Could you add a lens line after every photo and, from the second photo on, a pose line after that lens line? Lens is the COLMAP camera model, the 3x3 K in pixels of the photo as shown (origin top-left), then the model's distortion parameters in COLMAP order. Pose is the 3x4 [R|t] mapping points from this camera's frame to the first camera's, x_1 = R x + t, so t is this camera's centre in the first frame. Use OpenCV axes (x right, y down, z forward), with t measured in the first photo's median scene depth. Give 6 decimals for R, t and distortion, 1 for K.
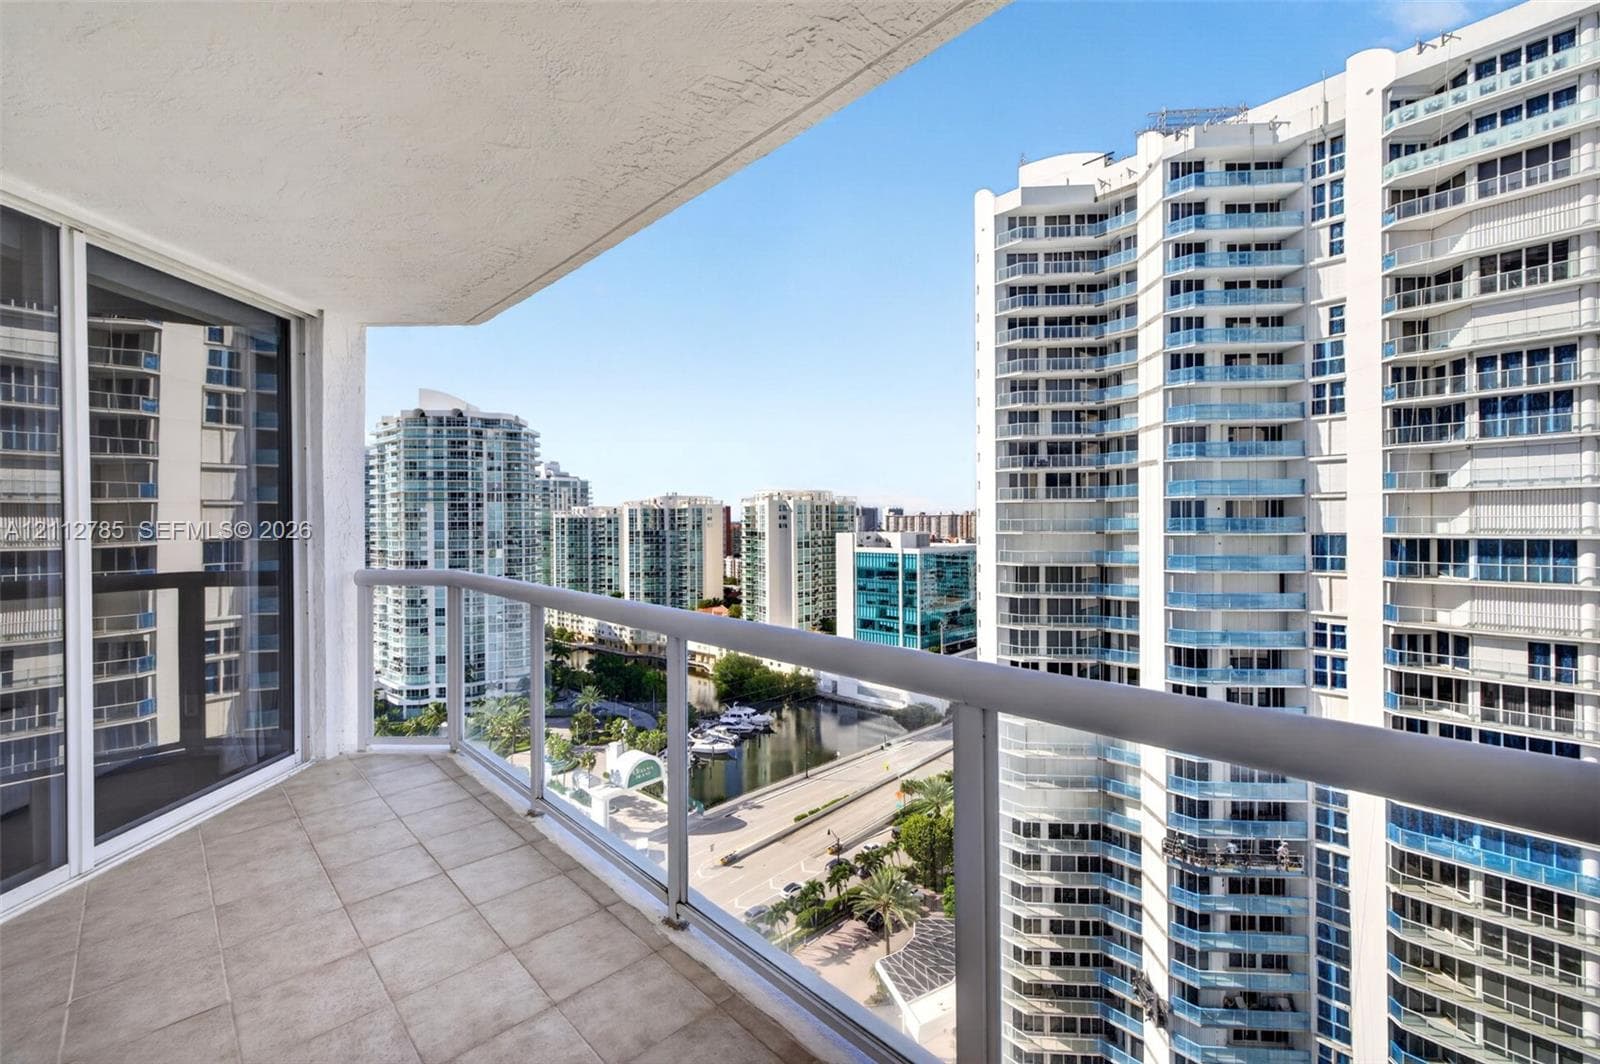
lens RADIAL K [[673.1, 0, 795.7], [0, 673.1, 521.7], [0, 0, 1]] dist [0.003626, 0.001068]
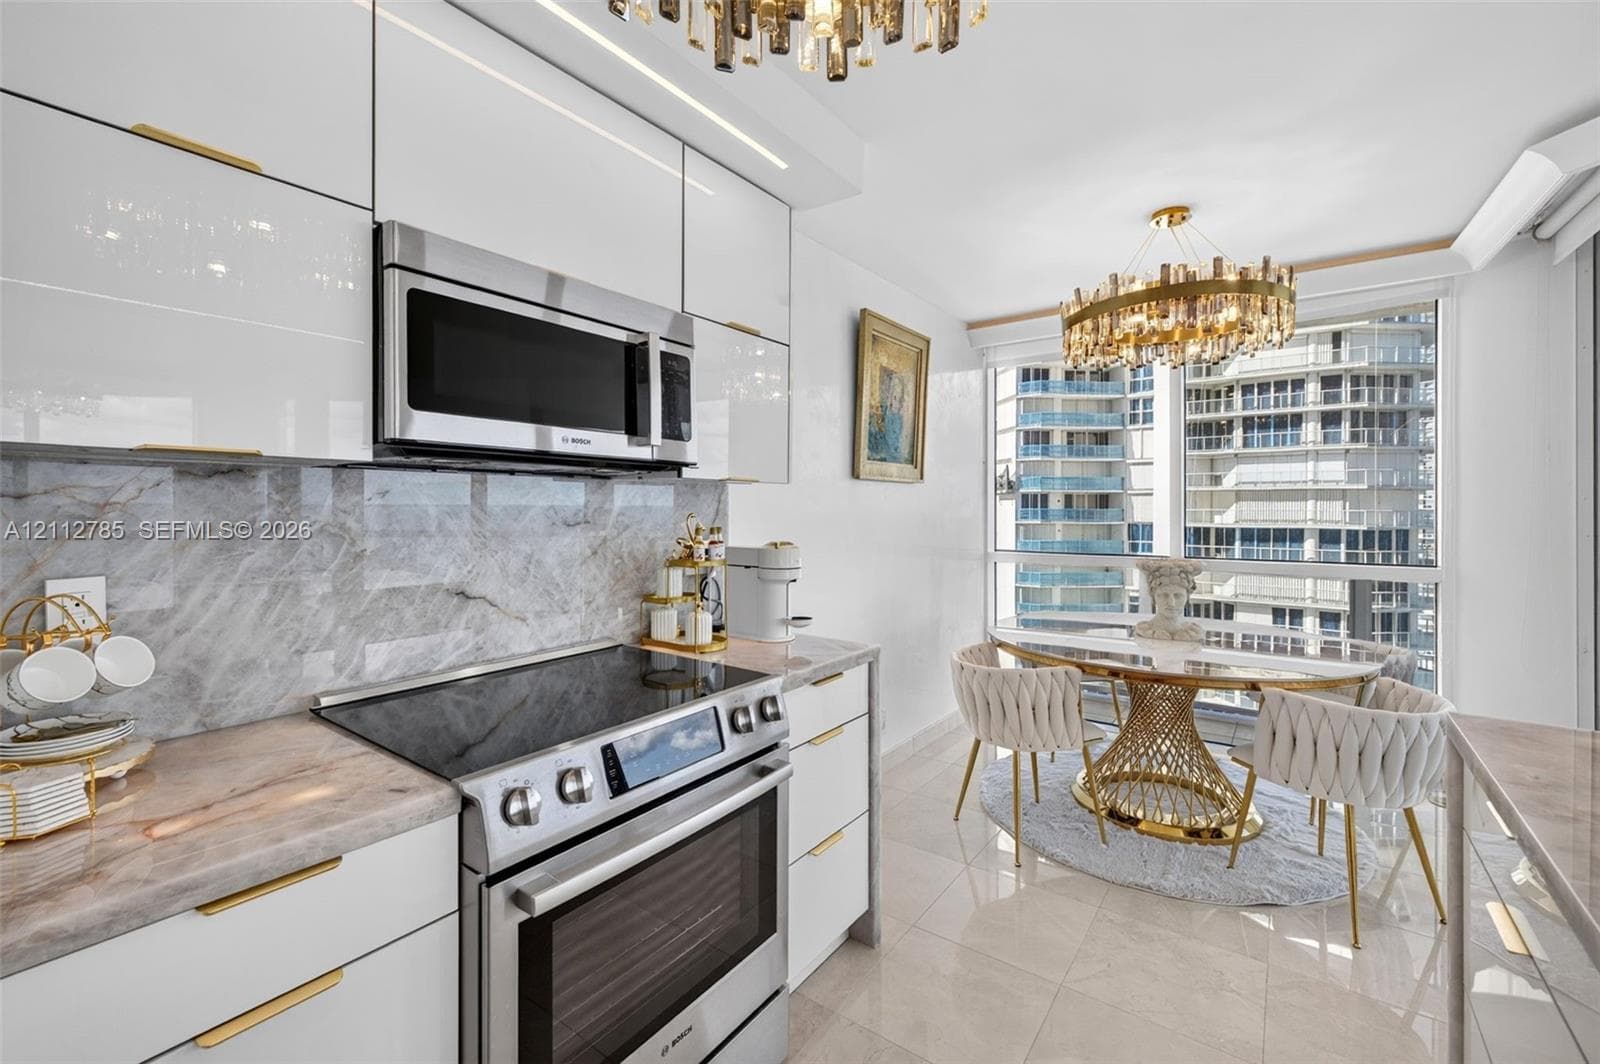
lens RADIAL K [[673.1, 0, 803.9], [0, 673.1, 510.1], [0, 0, 1]] dist [0.003626, 0.001068]
pose [[0.983514, 0.009554, 0.180582, -0.026268], [-0.010023, 0.999948, 0.001682, -0.001102], [-0.180557, -0.003464, 0.983558, -0.085740]]
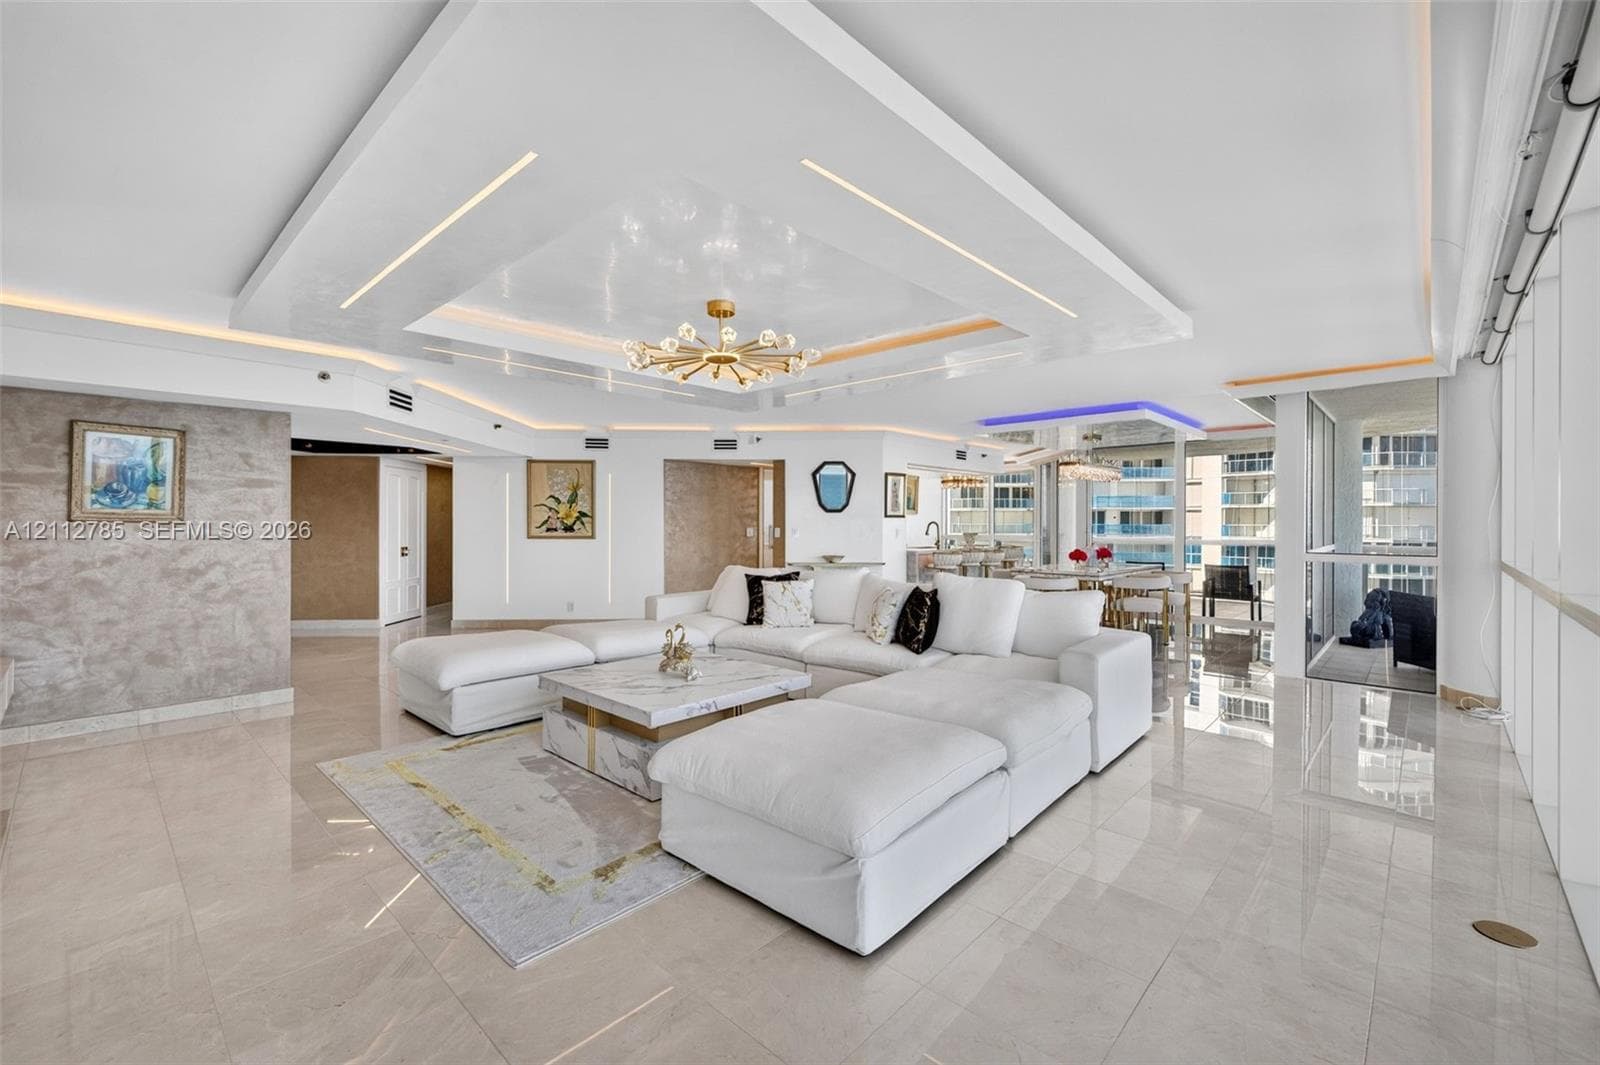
lens RADIAL K [[673.1, 0, 803.0], [0, 673.1, 525.9], [0, 0, 1]] dist [0.003626, 0.001068]
pose [[0.998167, 0.009226, 0.059819, -0.066617], [-0.009355, 0.999954, 0.001889, 0.000596], [-0.059799, -0.002445, 0.998207, -0.304768]]
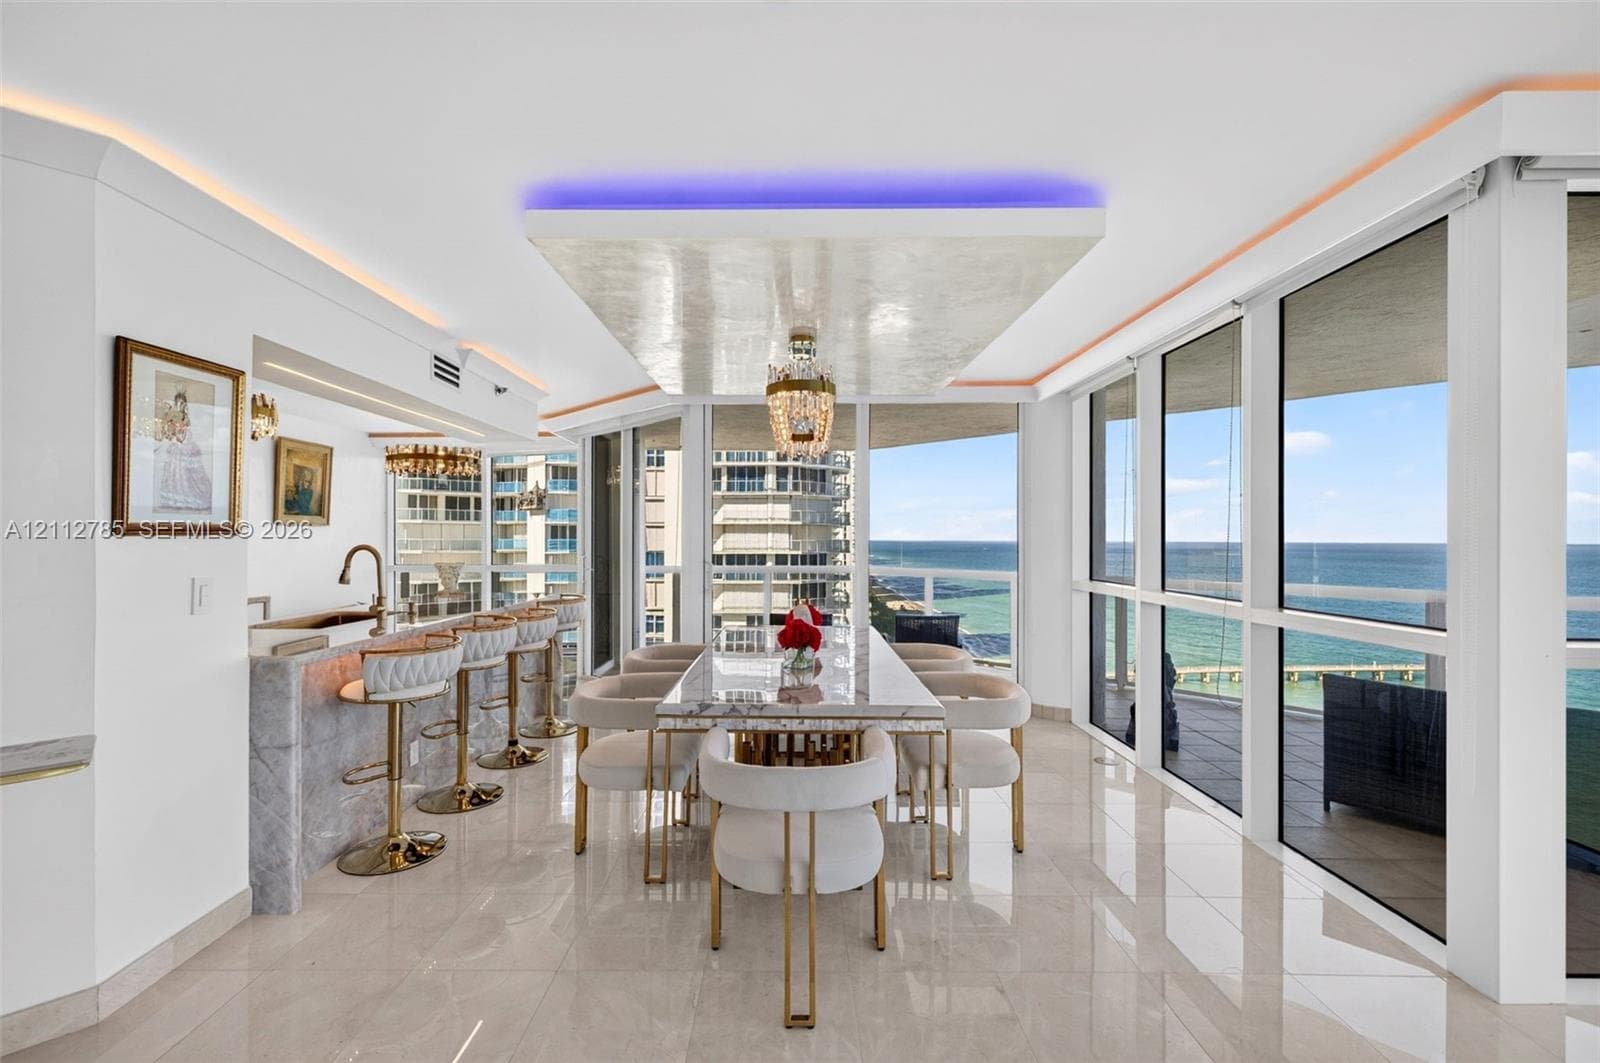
lens RADIAL K [[673.1, 0, 793.8], [0, 673.1, 537.3], [0, 0, 1]] dist [0.003626, 0.001068]
pose [[0.687325, 0.011788, 0.726254, -0.034723], [-0.007748, 0.999930, -0.008897, -0.001324], [-0.726308, 0.000488, 0.687369, -0.182474]]
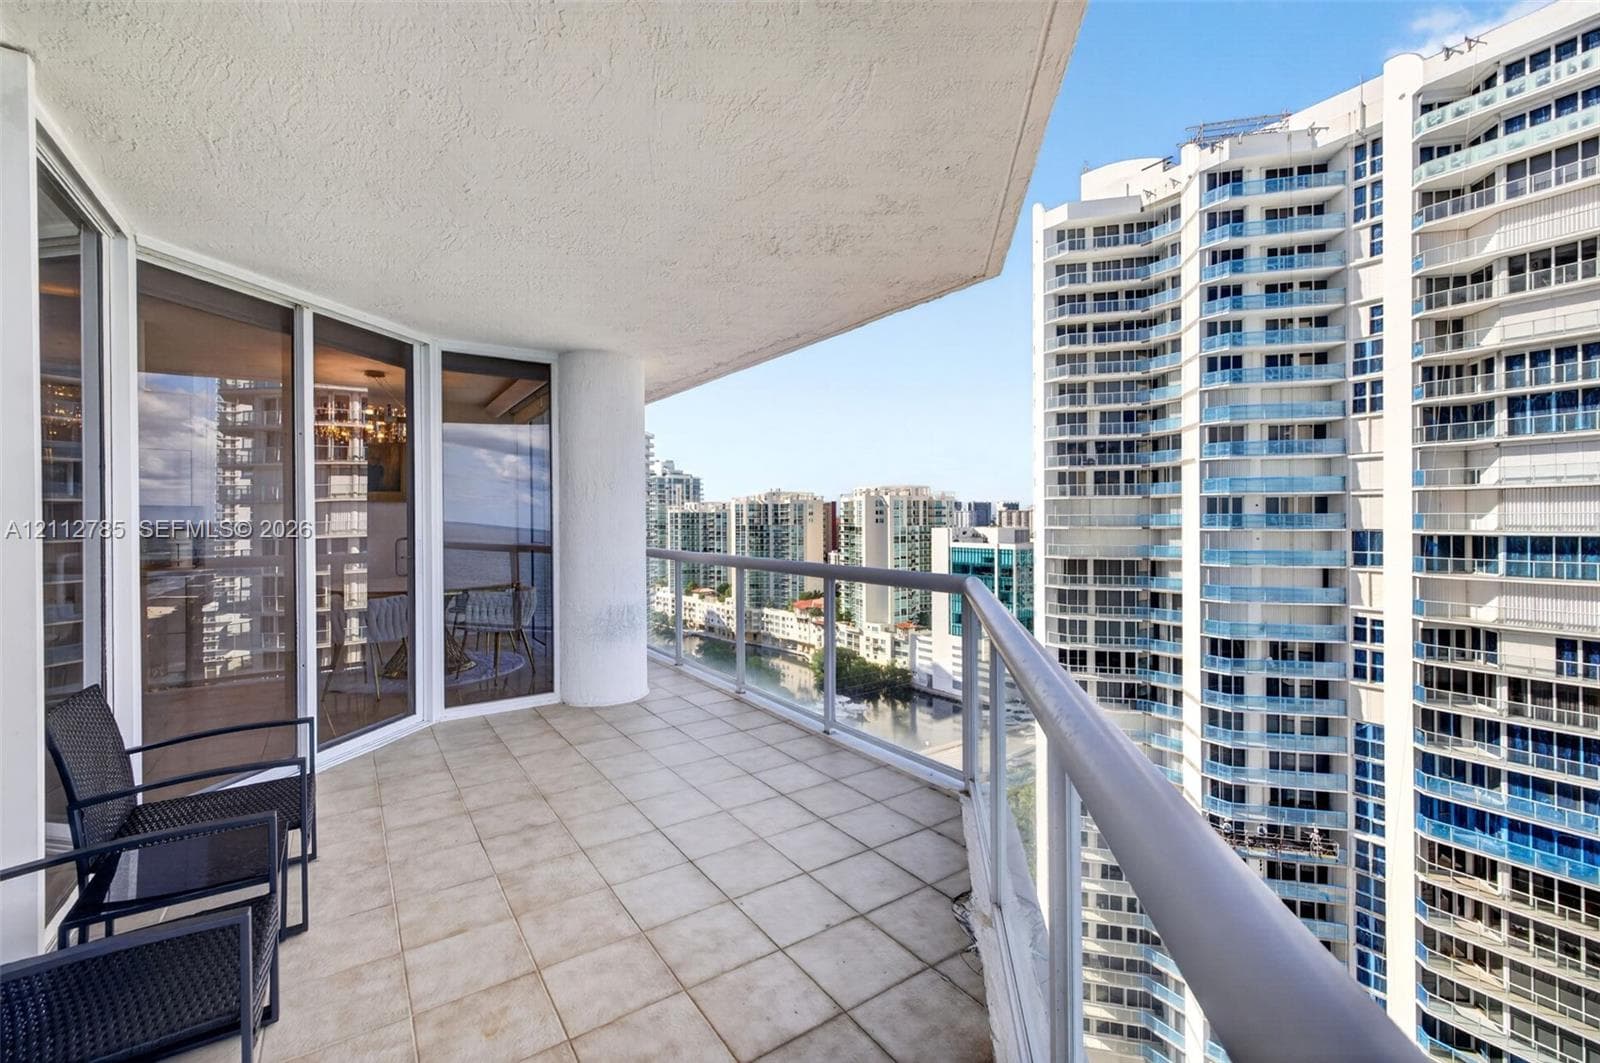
lens RADIAL K [[673.1, 0, 798.5], [0, 673.1, 520.9], [0, 0, 1]] dist [0.003626, 0.001068]
pose [[0.986846, 0.003385, -0.161627, 0.108430], [-0.002413, 0.999978, 0.006212, -0.000090], [0.161645, -0.005740, 0.986832, -0.145174]]
